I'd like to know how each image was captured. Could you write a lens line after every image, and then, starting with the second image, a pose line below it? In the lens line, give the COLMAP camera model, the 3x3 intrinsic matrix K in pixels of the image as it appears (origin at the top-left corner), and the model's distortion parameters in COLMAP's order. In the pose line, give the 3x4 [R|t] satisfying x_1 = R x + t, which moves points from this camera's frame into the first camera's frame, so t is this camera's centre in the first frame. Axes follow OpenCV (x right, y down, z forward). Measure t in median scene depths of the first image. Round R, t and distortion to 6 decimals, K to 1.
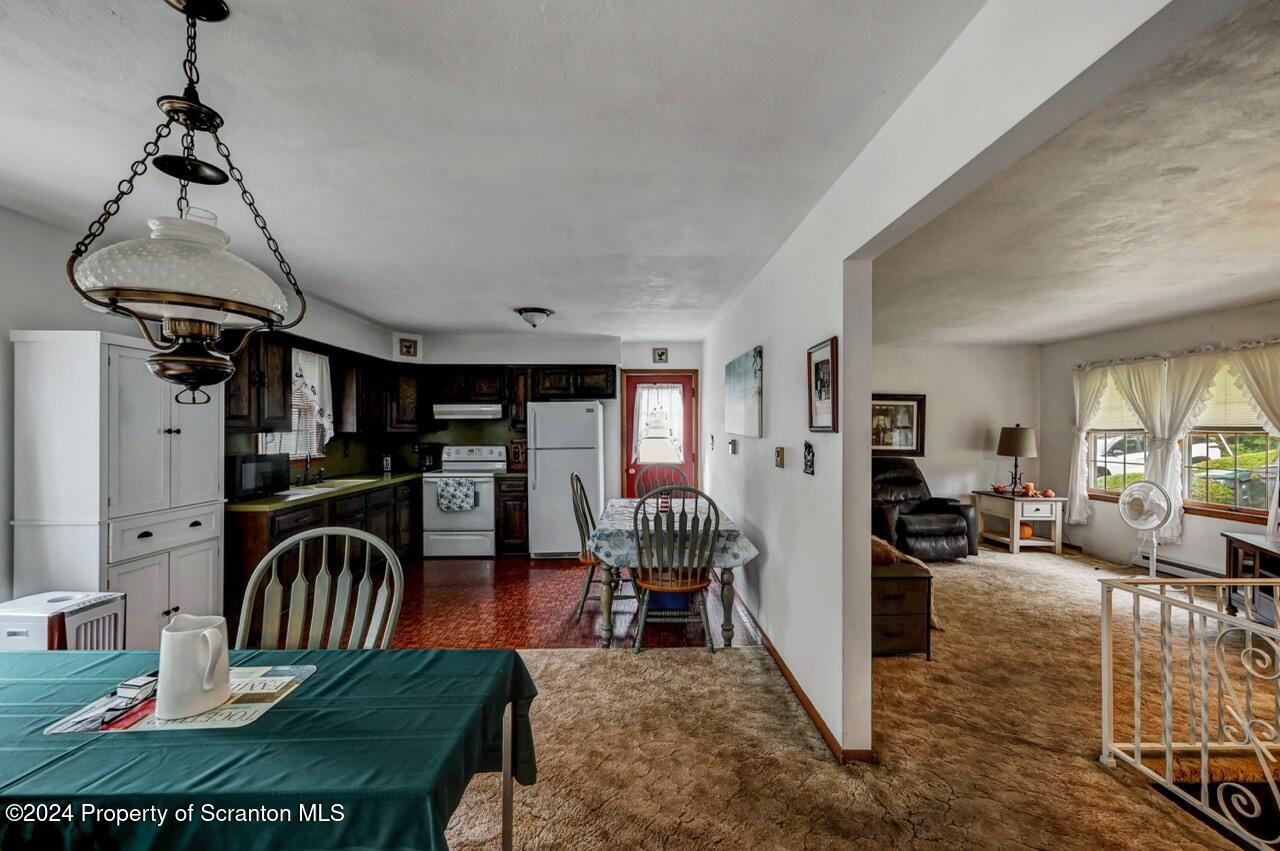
lens RADIAL K [[509.4, 0, 645.8], [0, 509.4, 430.5], [0, 0, 1]] dist [-0.000006, 0.000069]
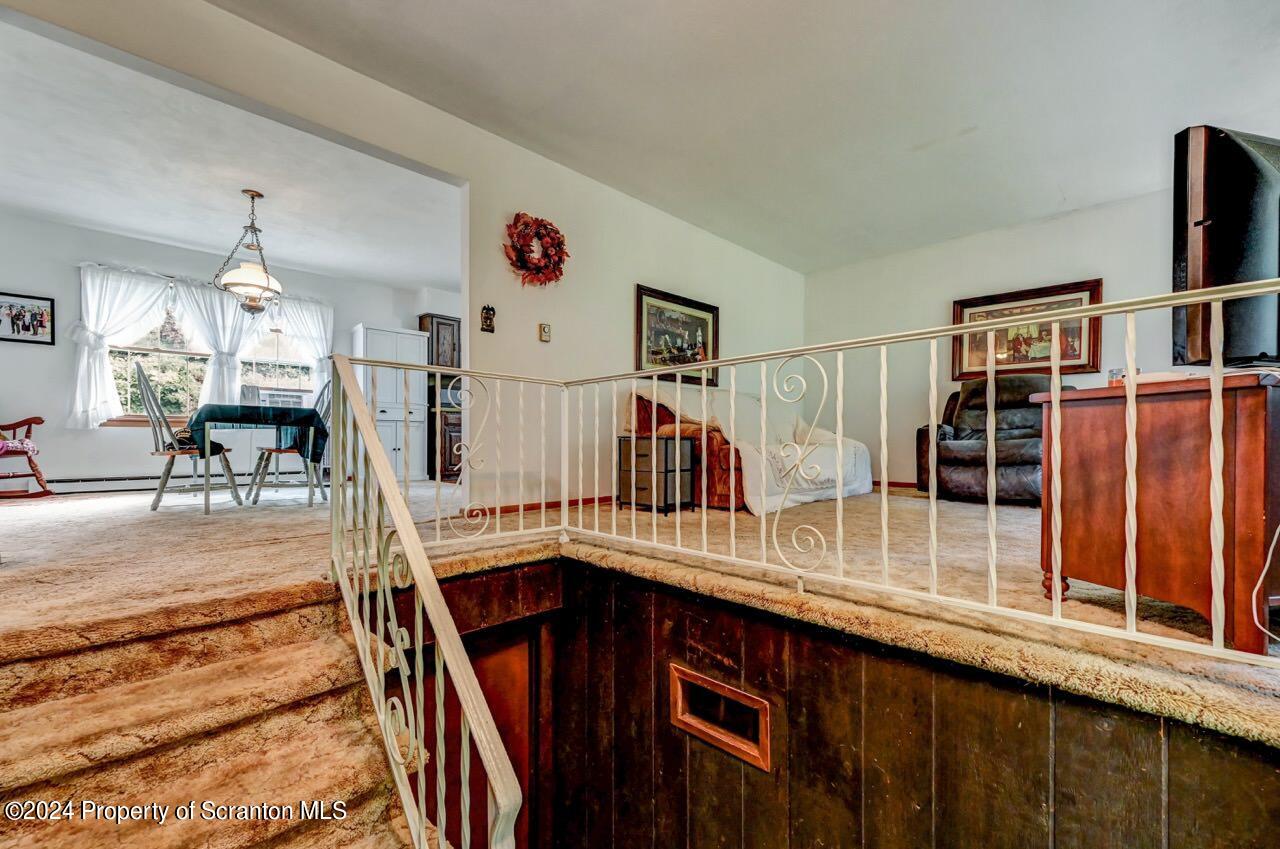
lens RADIAL K [[520.3, 0, 647.2], [0, 520.3, 443.8], [0, 0, 1]] dist [-0.001185, -0.000142]
pose [[0.684912, 0.000396, -0.728626, 0.737812], [-0.001397, 0.999999, -0.000769, 0.168808], [0.728625, 0.001545, 0.684911, 0.127108]]
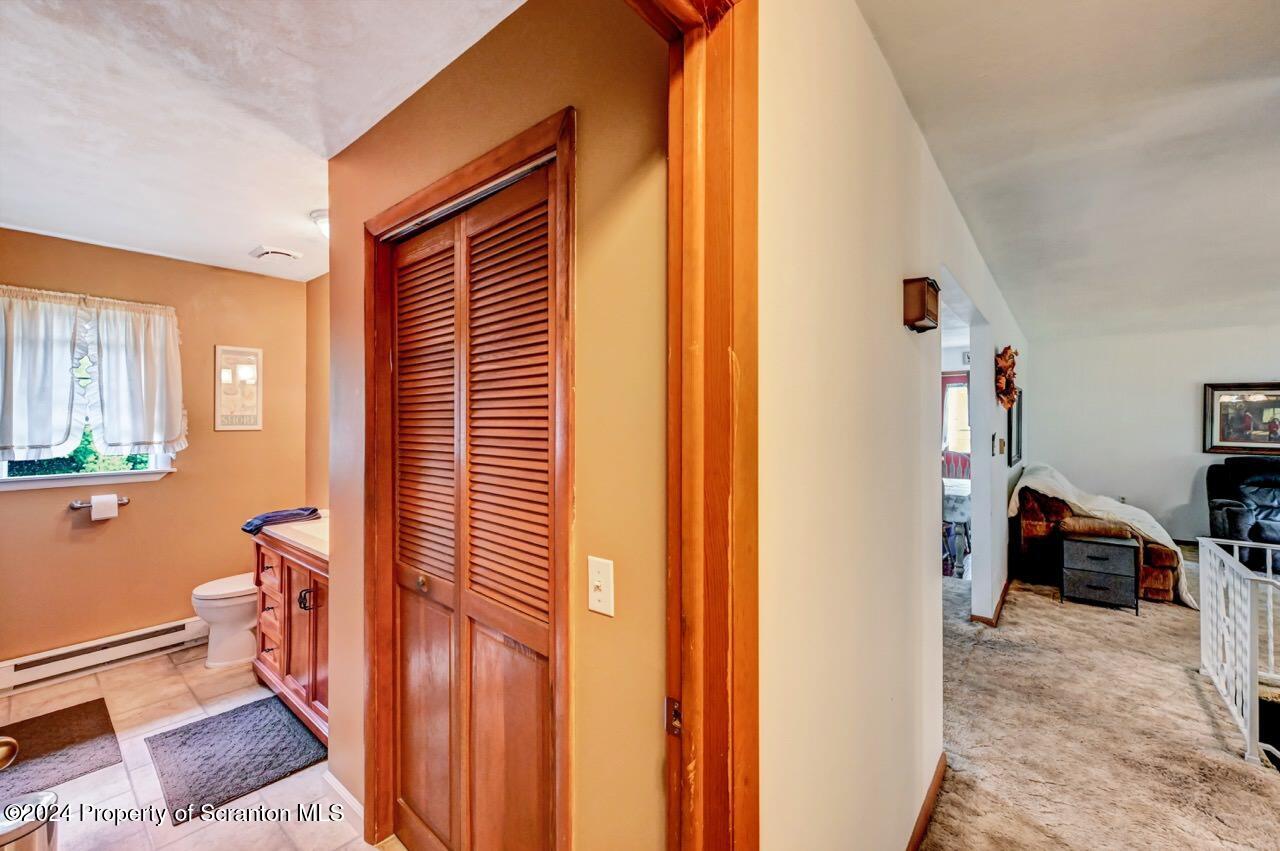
lens RADIAL K [[514.3, 0, 646.7], [0, 514.3, 414.5], [0, 0, 1]] dist [-0.001023, 0.000151]
pose [[0.751885, -0.008908, -0.659234, 0.273147], [-0.001048, 0.999891, -0.014706, -0.005338], [0.659293, 0.011748, 0.751794, -0.391519]]
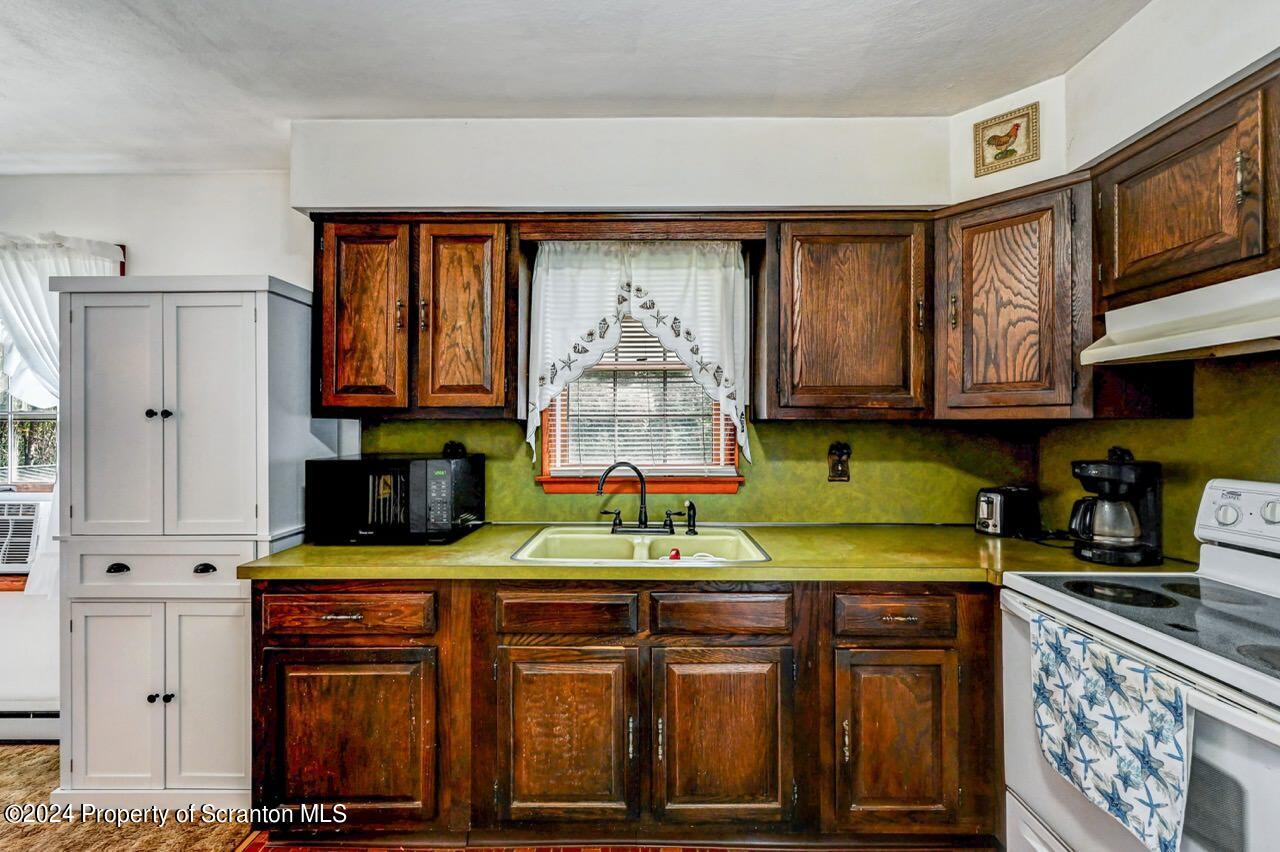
lens RADIAL K [[512.5, 0, 645.4], [0, 512.5, 422.4], [0, 0, 1]] dist [-0.000595, -0.000028]
pose [[-0.036588, -0.006692, -0.999308, -0.161083], [-0.002452, 0.999975, -0.006607, 0.007631], [0.999327, 0.002208, -0.036604, 0.827871]]
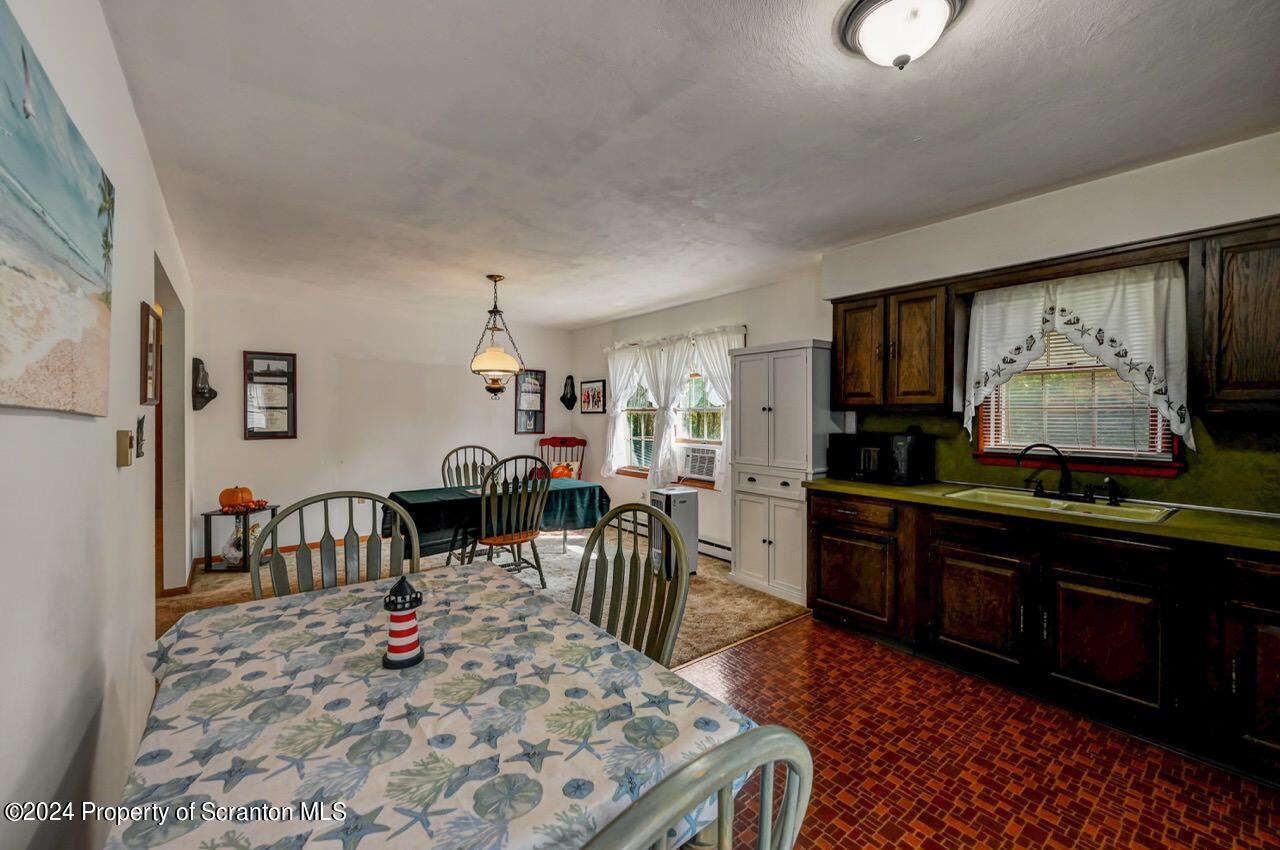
lens RADIAL K [[517.3, 0, 639.1], [0, 517.3, 416.4], [0, 0, 1]] dist [-0.000087, 0.000089]
pose [[-0.806583, 0.001865, -0.591119, 0.079915], [-0.004870, 0.999940, 0.009800, 0.004432], [0.591101, 0.010783, -0.806525, 0.970845]]
